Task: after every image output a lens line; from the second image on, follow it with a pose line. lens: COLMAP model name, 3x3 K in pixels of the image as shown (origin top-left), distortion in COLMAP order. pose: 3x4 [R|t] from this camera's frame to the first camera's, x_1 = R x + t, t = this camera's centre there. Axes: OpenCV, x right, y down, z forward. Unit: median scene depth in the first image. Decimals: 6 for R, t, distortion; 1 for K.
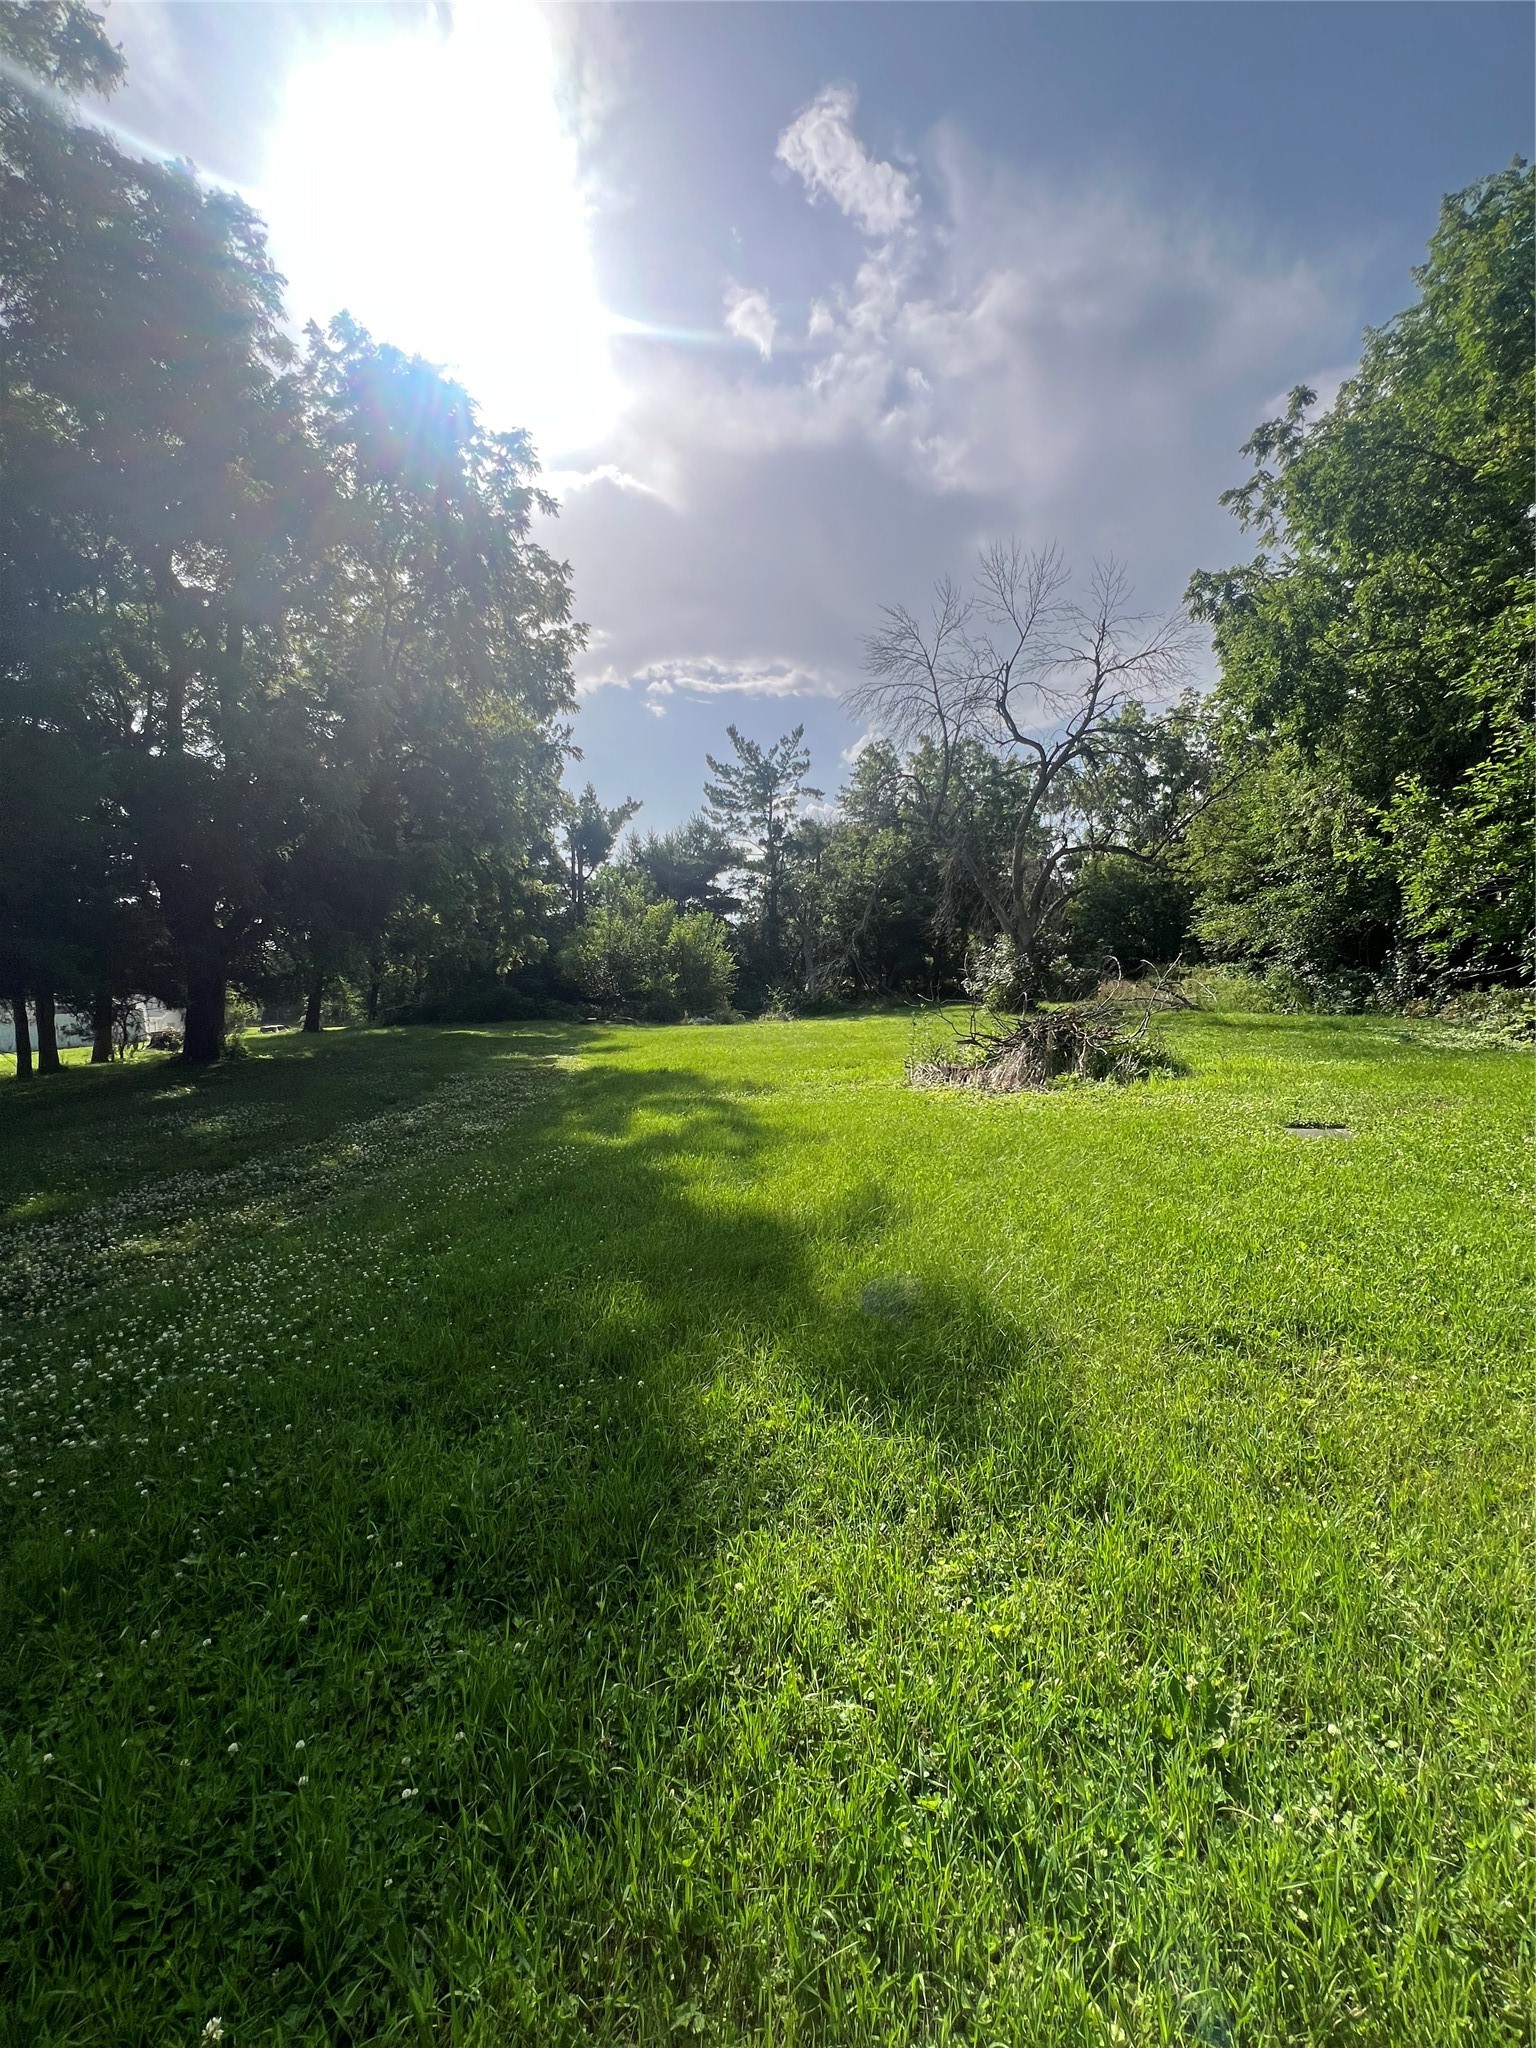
lens RADIAL K [[818.5, 0, 772.8], [0, 818.5, 1019.4], [0, 0, 1]] dist [-0.000236, 0.000056]
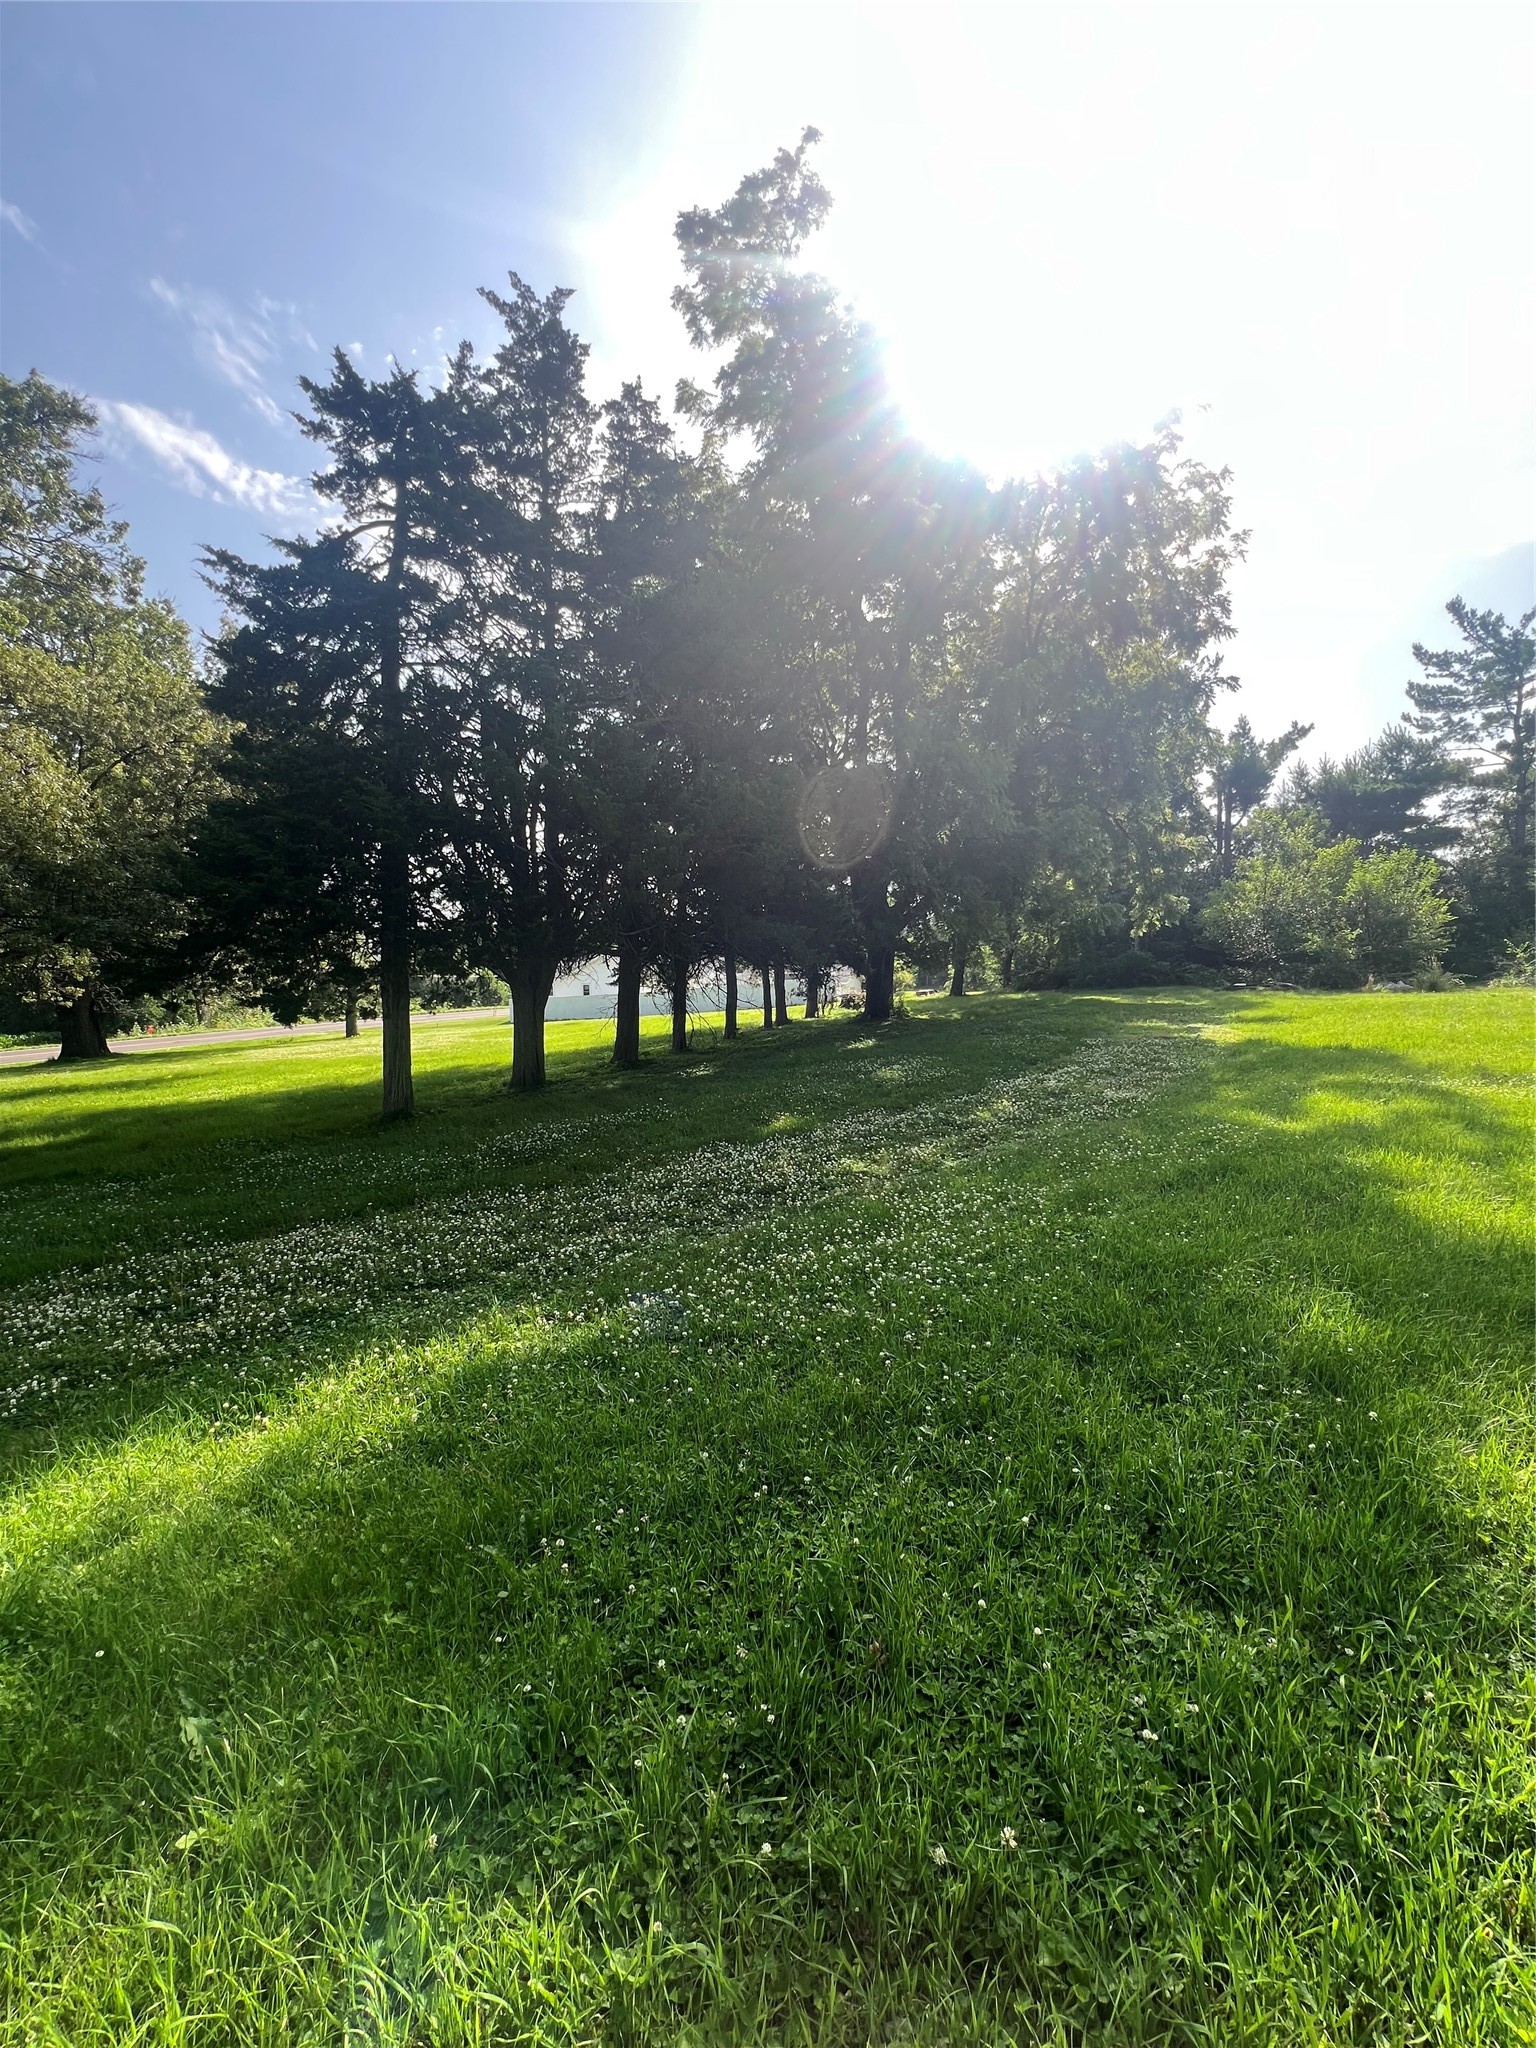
lens RADIAL K [[822.5, 0, 773.3], [0, 822.5, 1019.3], [0, 0, 1]] dist [-0.001038, 0.000071]
pose [[0.745799, 0.030257, -0.665484, -0.006672], [-0.002586, 0.999092, 0.042527, 0.000355], [0.666166, -0.029996, 0.745200, -0.002597]]
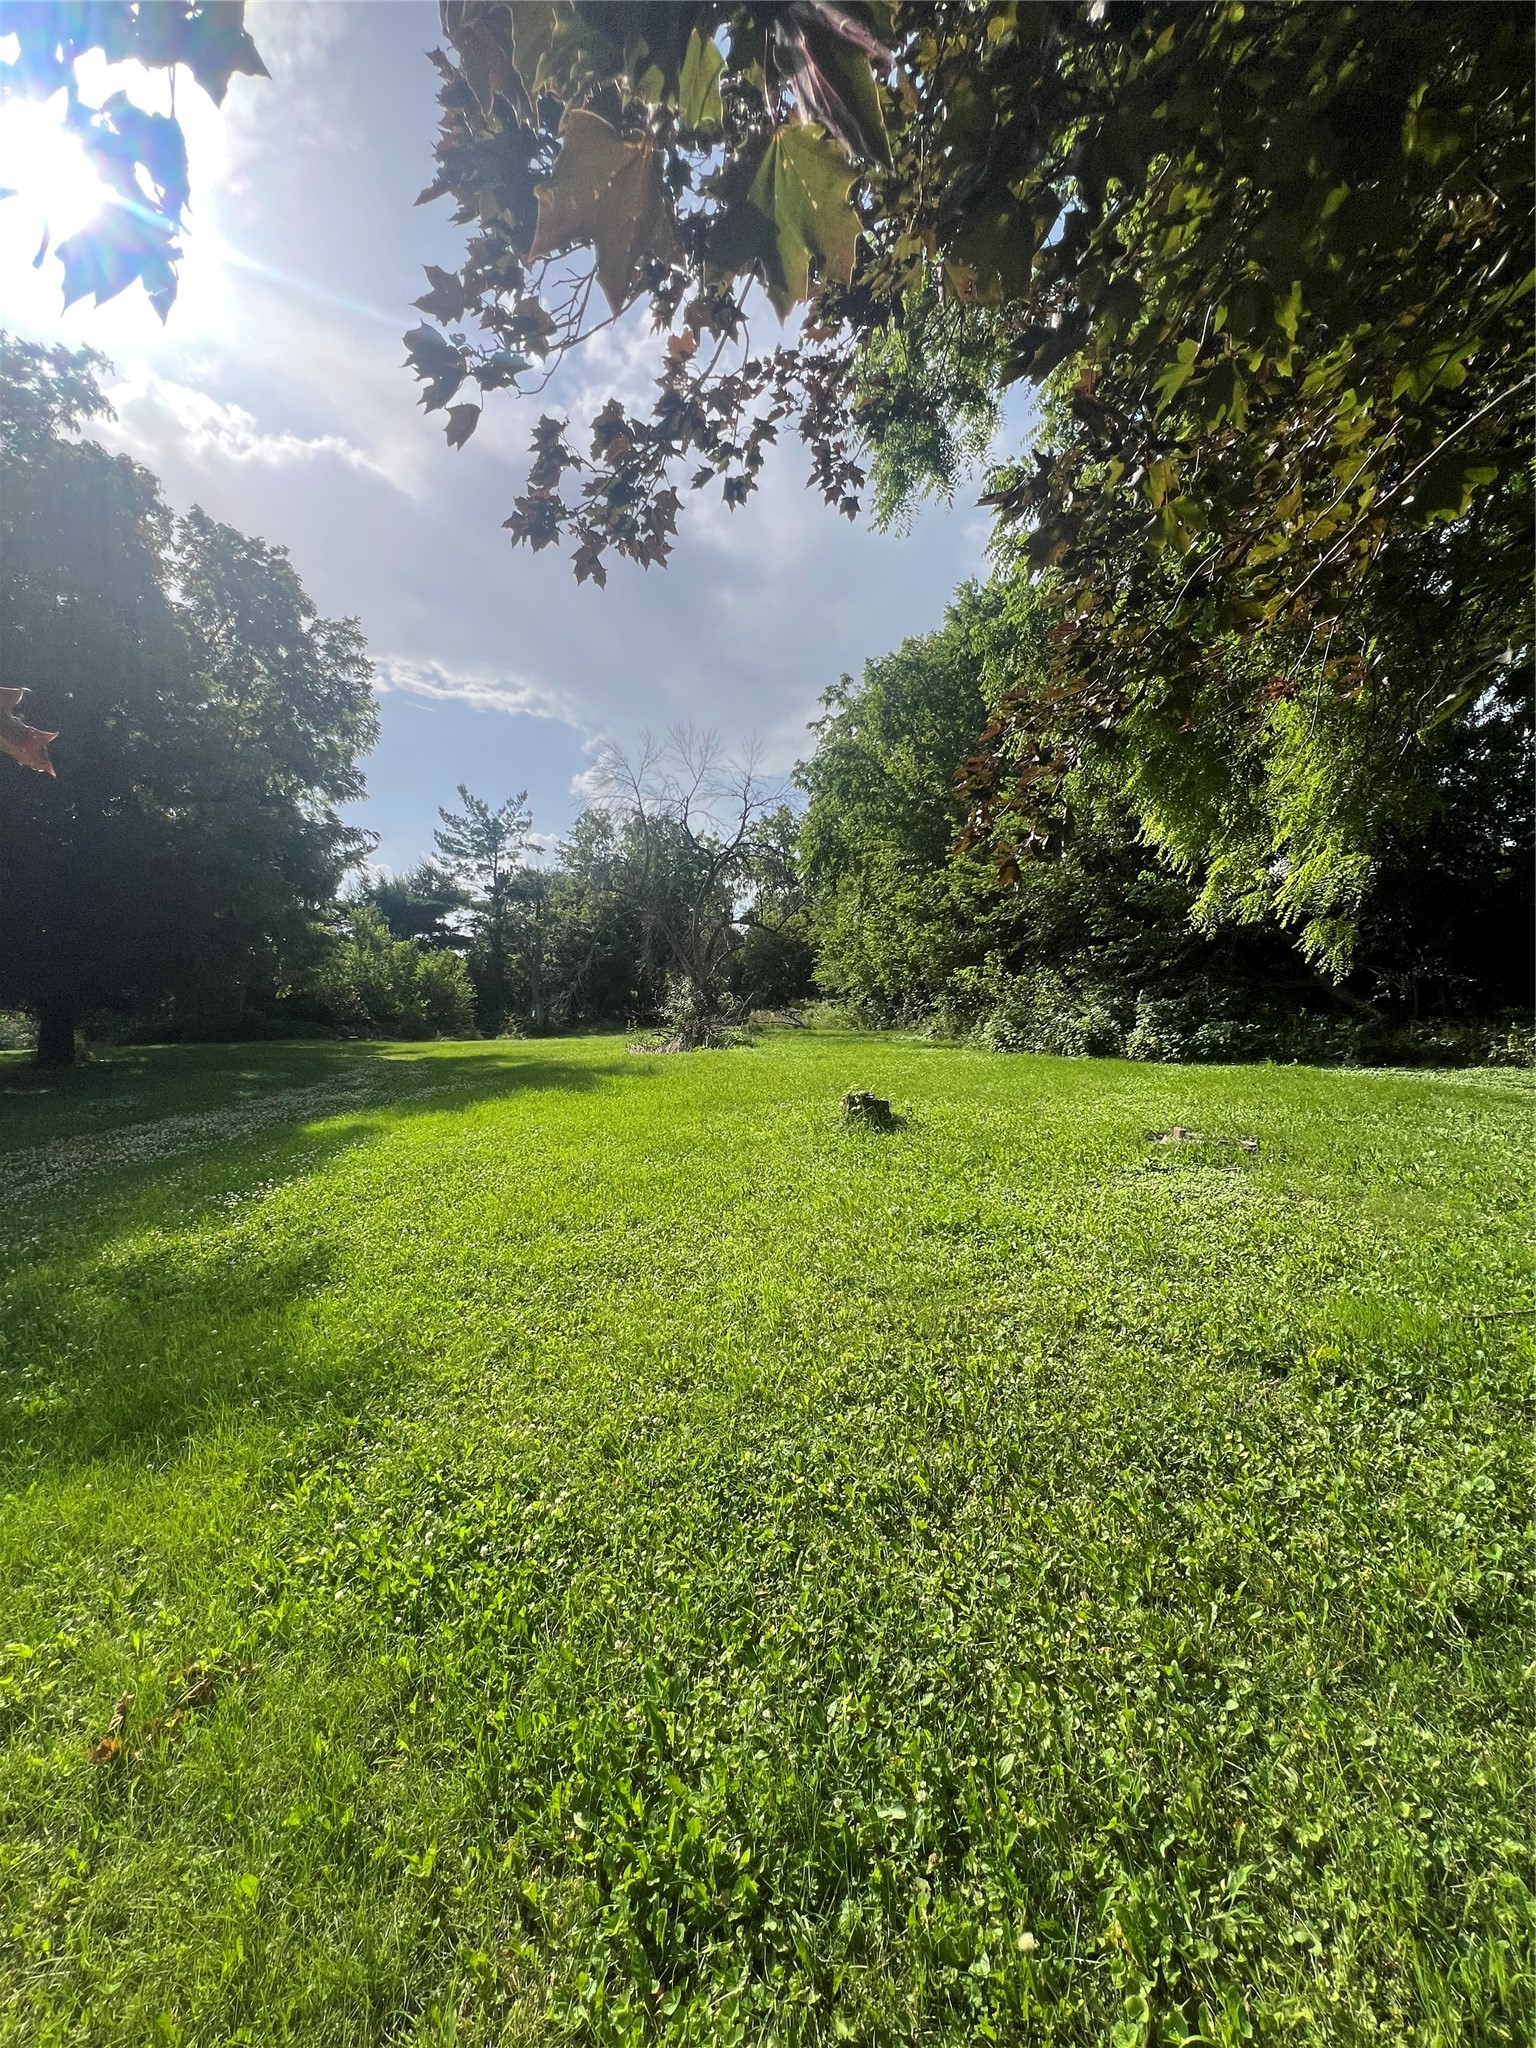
lens RADIAL K [[822.5, 0, 773.3], [0, 822.5, 1019.3], [0, 0, 1]] dist [-0.001038, 0.000071]
pose [[0.936910, 0.008897, 0.349459, -0.100109], [0.005610, 0.999165, -0.040481, 0.038225], [-0.349527, 0.039888, 0.936077, -0.505623]]
